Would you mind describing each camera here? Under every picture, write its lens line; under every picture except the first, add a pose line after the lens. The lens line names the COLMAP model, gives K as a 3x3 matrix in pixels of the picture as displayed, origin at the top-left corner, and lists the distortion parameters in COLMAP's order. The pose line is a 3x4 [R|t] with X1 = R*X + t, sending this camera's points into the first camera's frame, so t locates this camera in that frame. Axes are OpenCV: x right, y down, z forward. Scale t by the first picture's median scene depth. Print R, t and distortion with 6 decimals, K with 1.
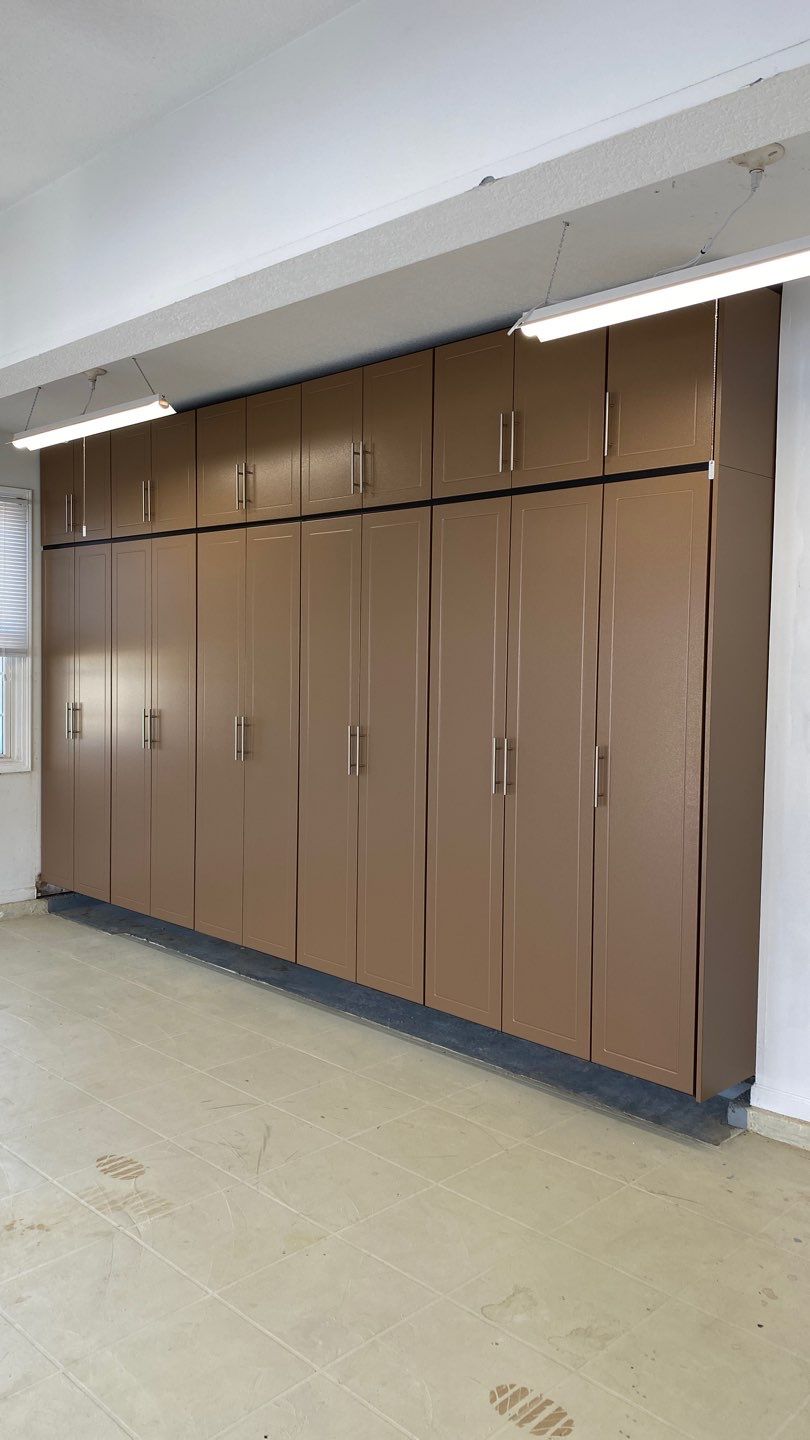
lens RADIAL K [[1116.0, 0, 405.0], [0, 1116.0, 720.0], [0, 0, 1]] dist [0.004177, 0.007877]
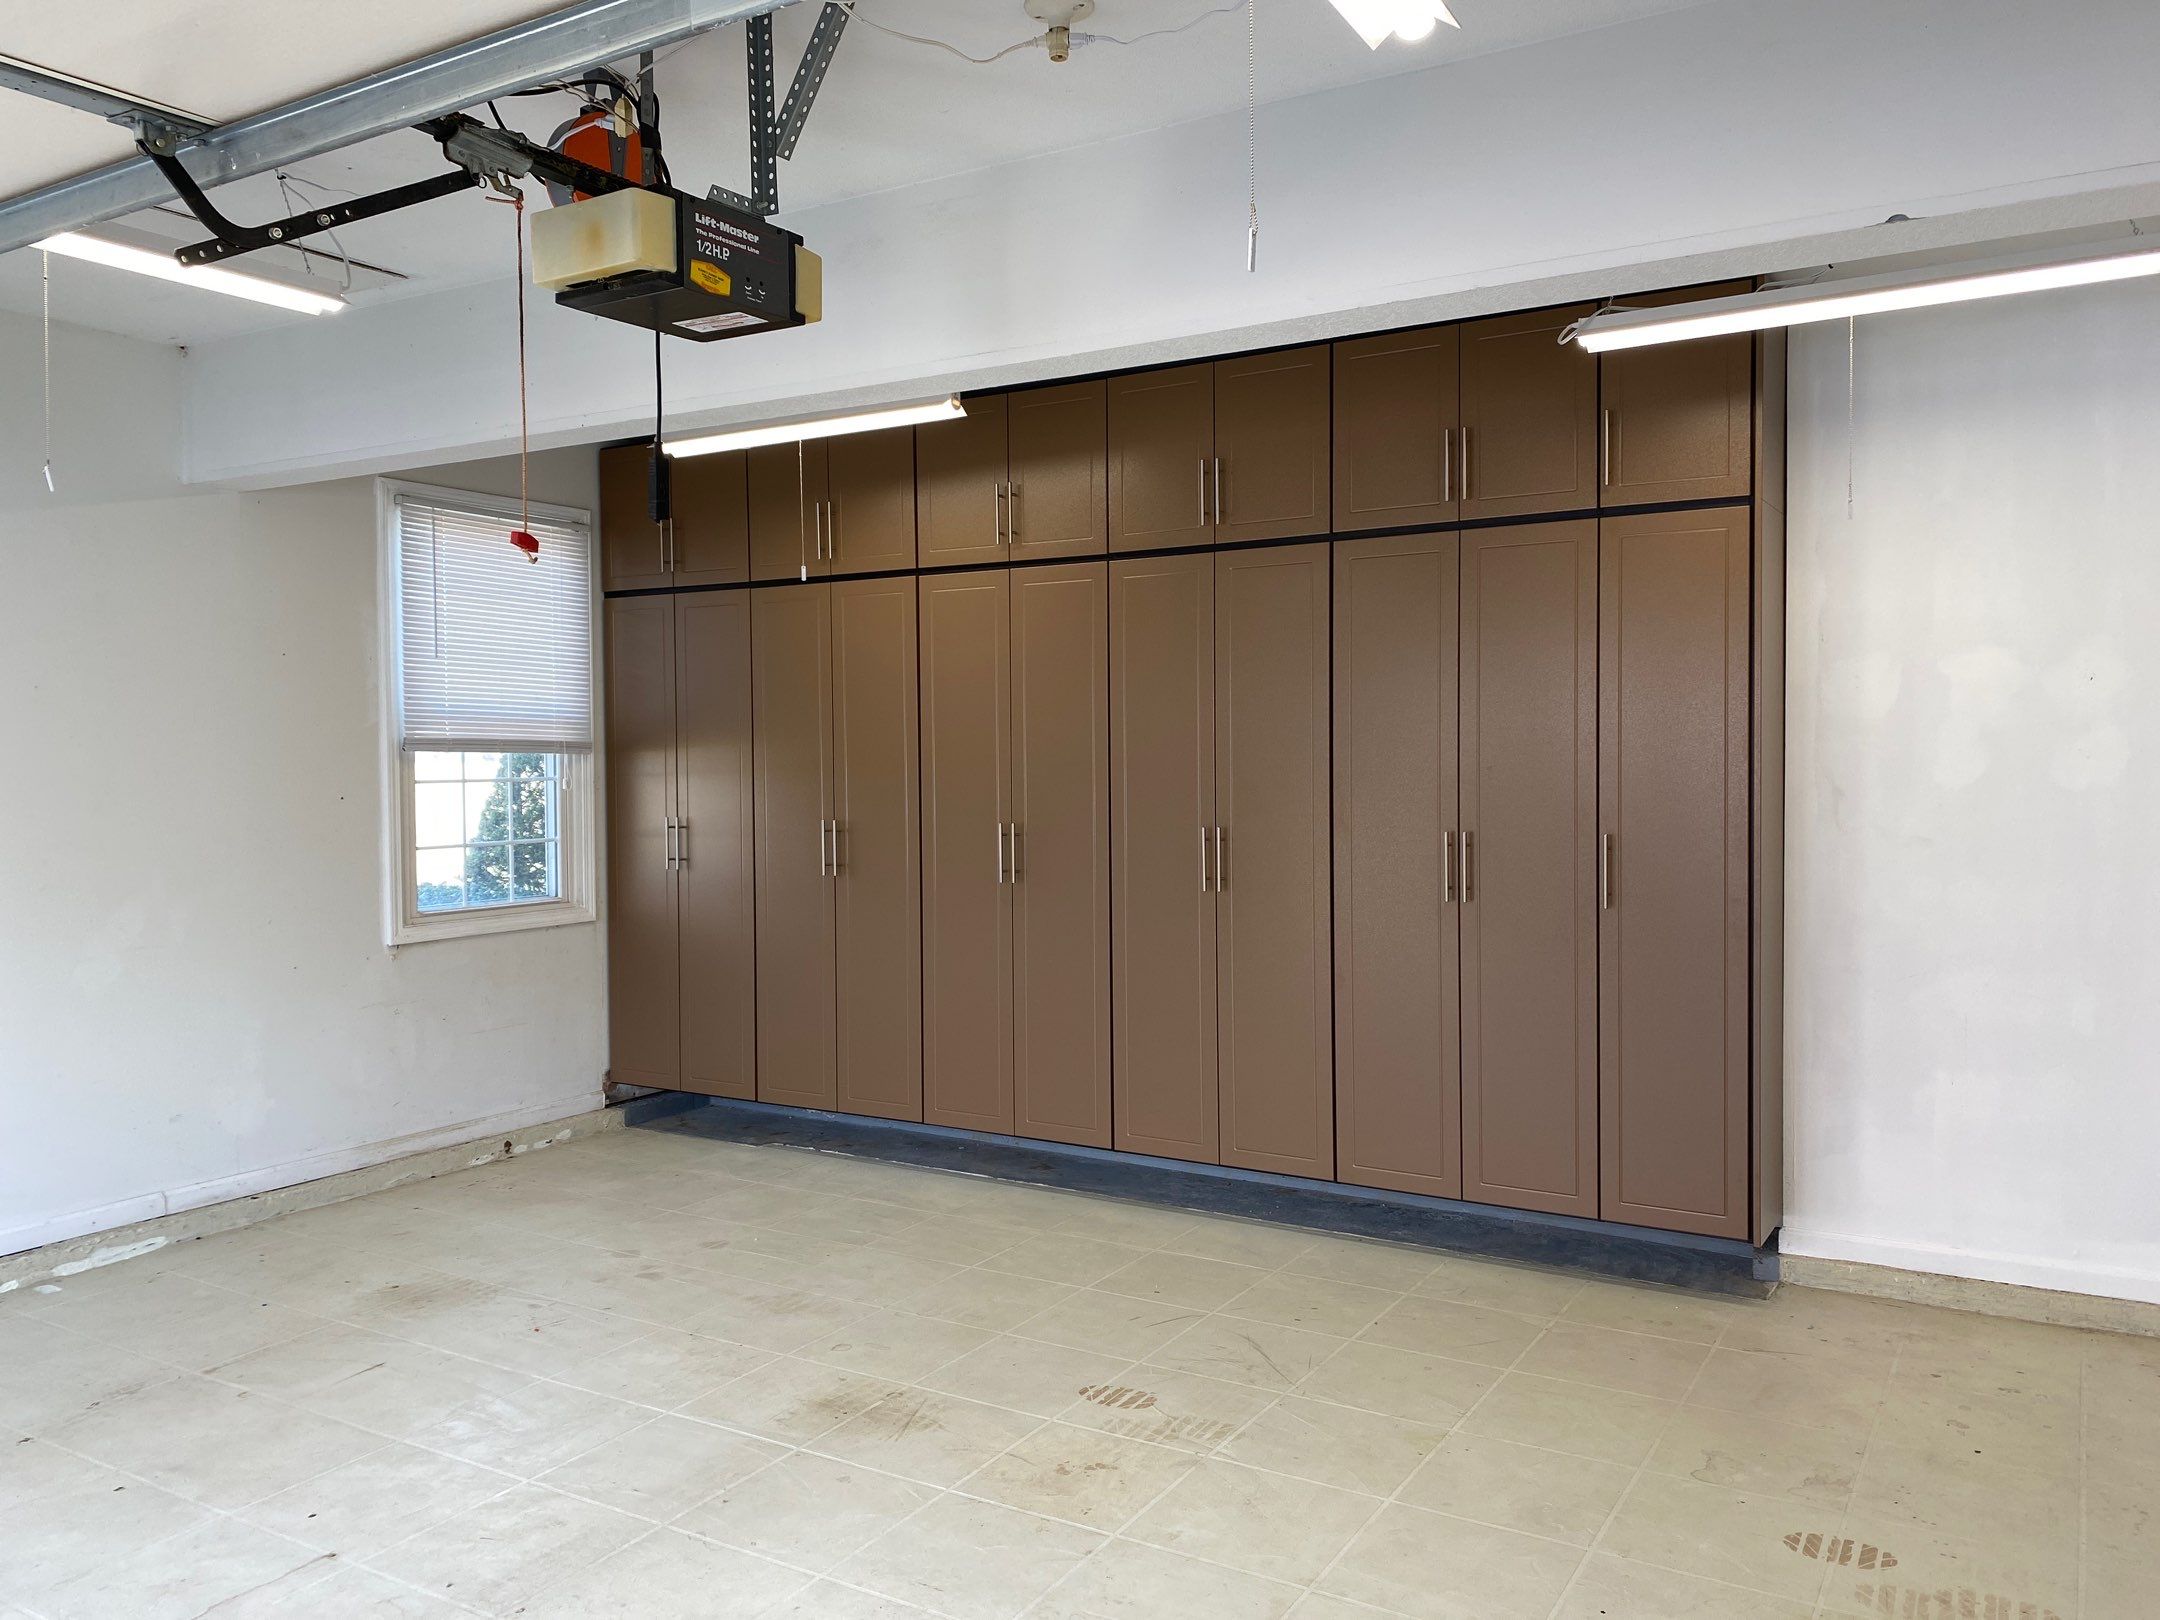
lens RADIAL K [[1674.4, 0, 1080.0], [0, 1674.4, 810.0], [0, 0, 1]] dist [0.010707, -0.008734]
pose [[0.971290, -0.030492, 0.235937, -0.394598], [0.036240, 0.999142, -0.020061, 0.013129], [-0.235122, 0.028036, 0.971561, -0.093809]]
